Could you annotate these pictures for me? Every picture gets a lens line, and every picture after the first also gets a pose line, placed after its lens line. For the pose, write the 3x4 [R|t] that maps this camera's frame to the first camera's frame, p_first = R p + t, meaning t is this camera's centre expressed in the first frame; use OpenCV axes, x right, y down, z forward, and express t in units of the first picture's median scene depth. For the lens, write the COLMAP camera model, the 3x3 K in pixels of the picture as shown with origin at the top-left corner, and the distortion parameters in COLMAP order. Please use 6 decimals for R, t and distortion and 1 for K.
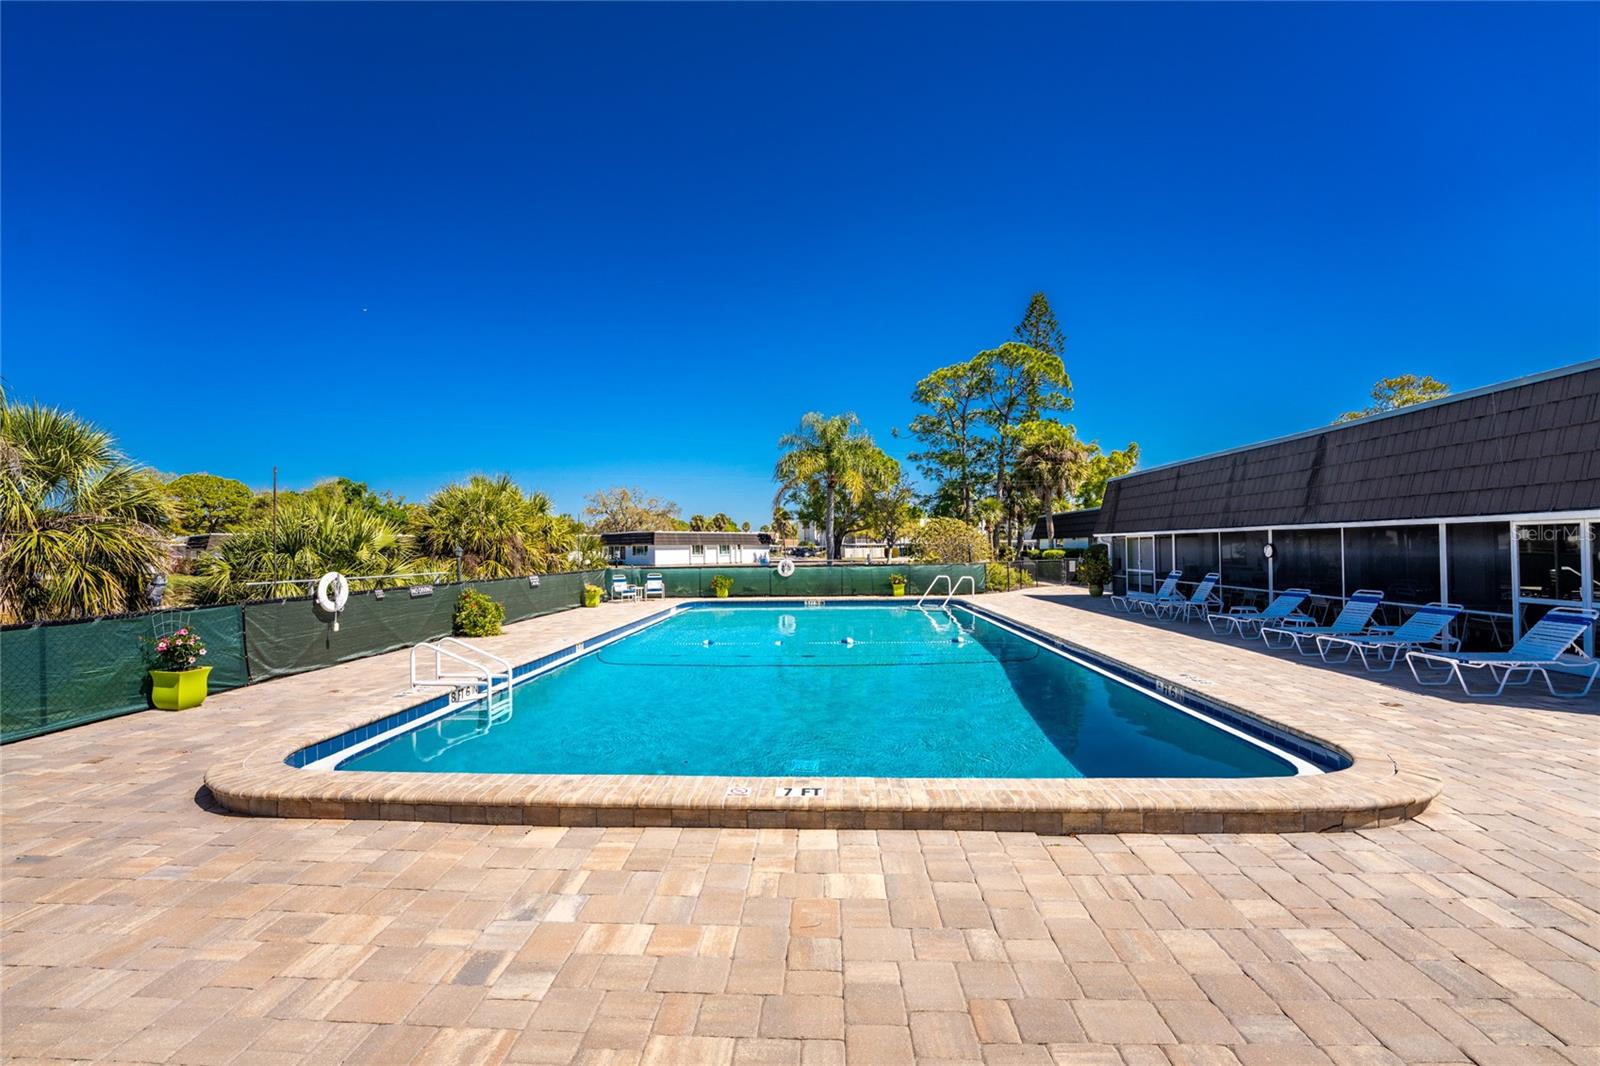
lens RADIAL K [[654.4, 0, 790.0], [0, 654.4, 534.3], [0, 0, 1]] dist [-0.024514, 0.001167]
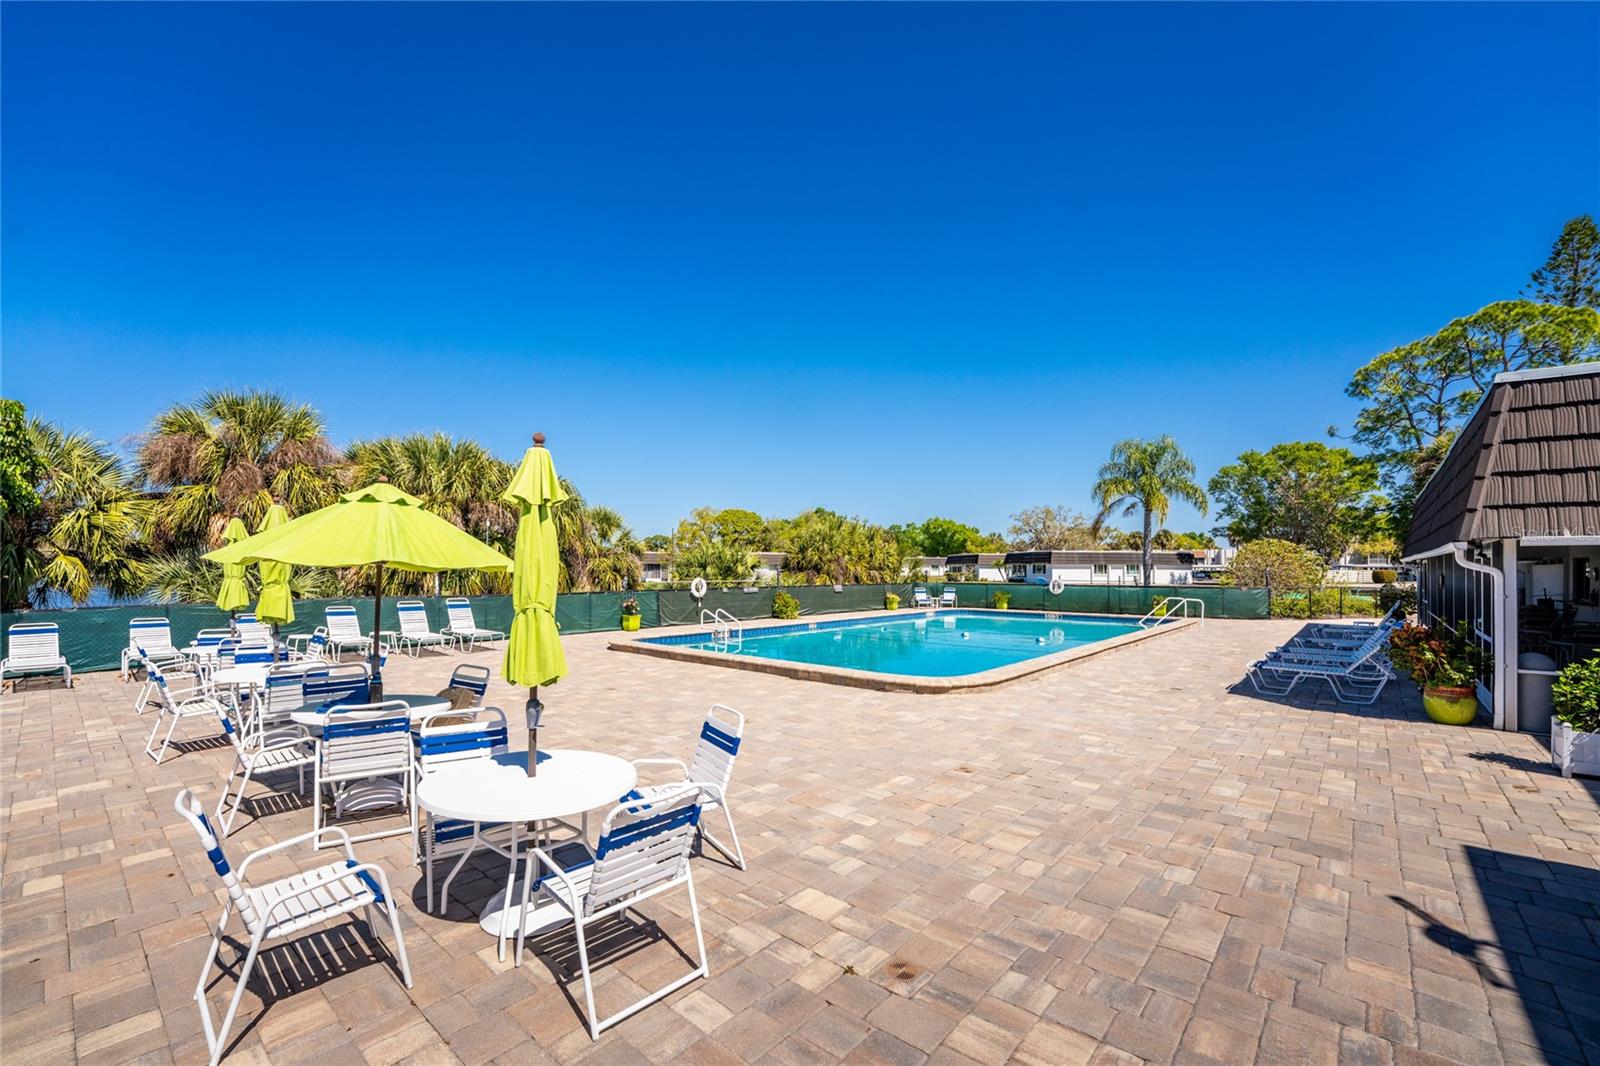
lens RADIAL K [[654.4, 0, 800.1], [0, 654.4, 548.2], [0, 0, 1]] dist [-0.024514, 0.001167]
pose [[0.788159, -0.003849, -0.615460, 0.418128], [0.000445, 0.999984, -0.005684, -0.011761], [0.615472, 0.004206, 0.788148, -0.219456]]
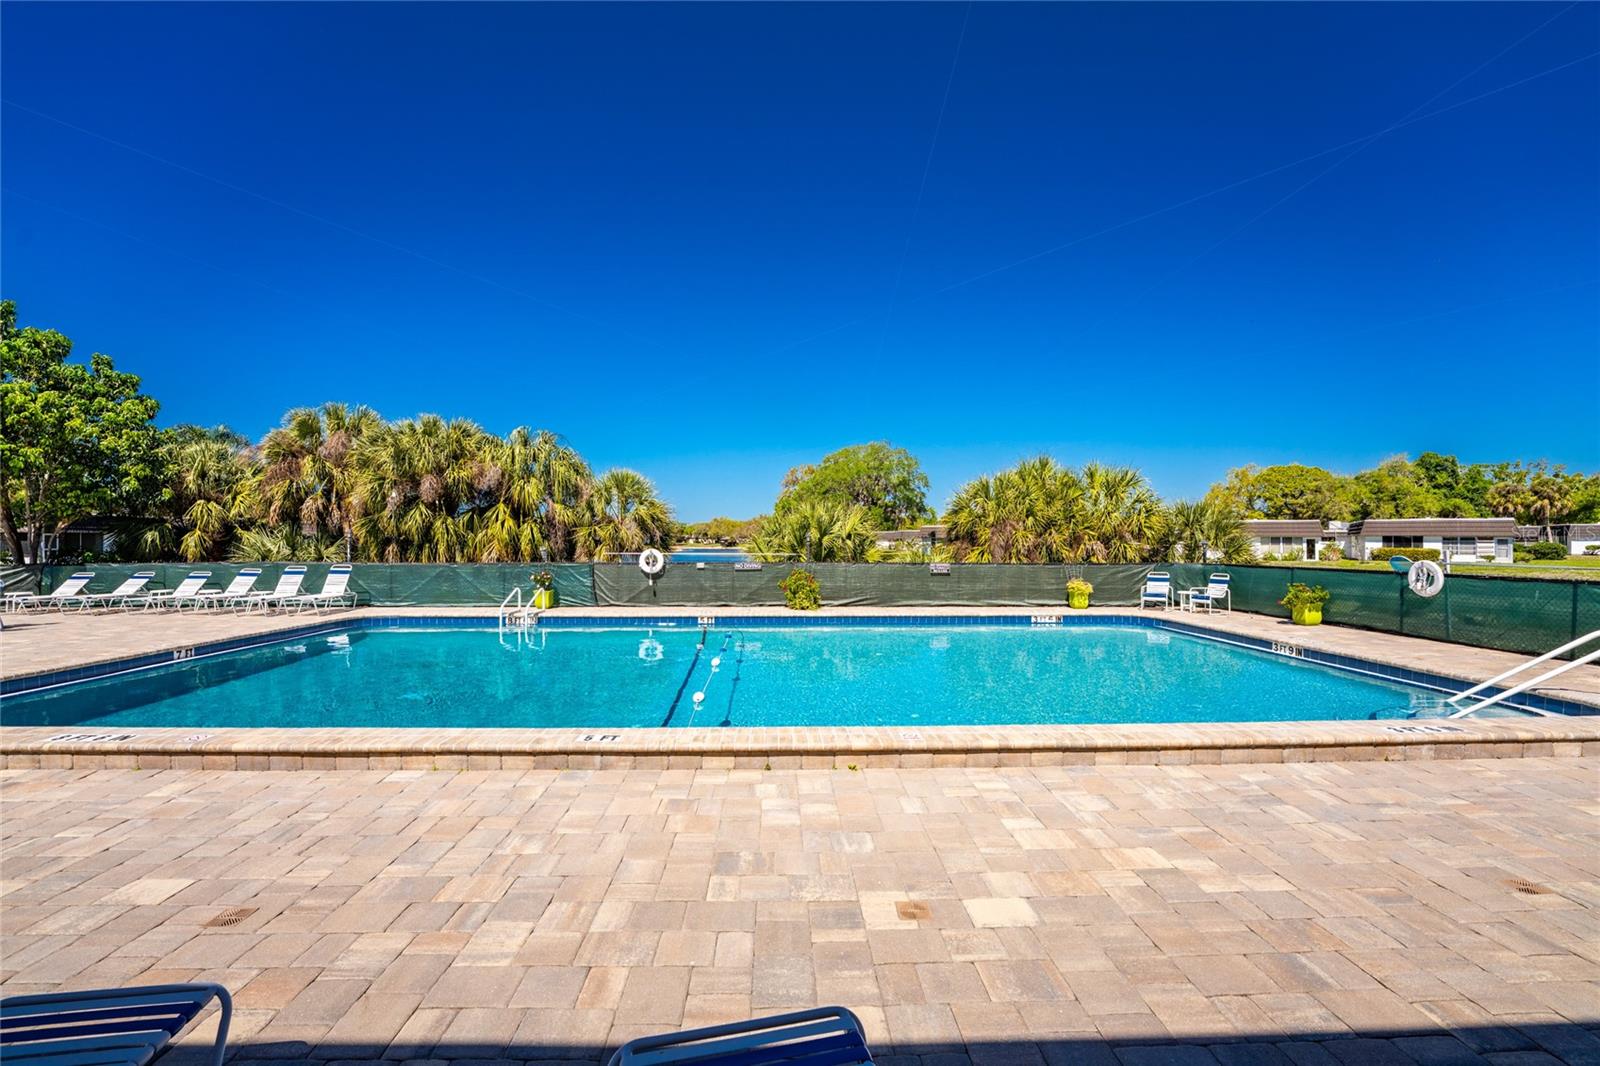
lens RADIAL K [[654.4, 0, 792.6], [0, 654.4, 546.6], [0, 0, 1]] dist [-0.024514, 0.001167]
pose [[0.086318, 0.019921, -0.996068, 0.489887], [0.020015, 0.999564, 0.021726, 0.012799], [0.996067, -0.021812, 0.085882, 0.625817]]
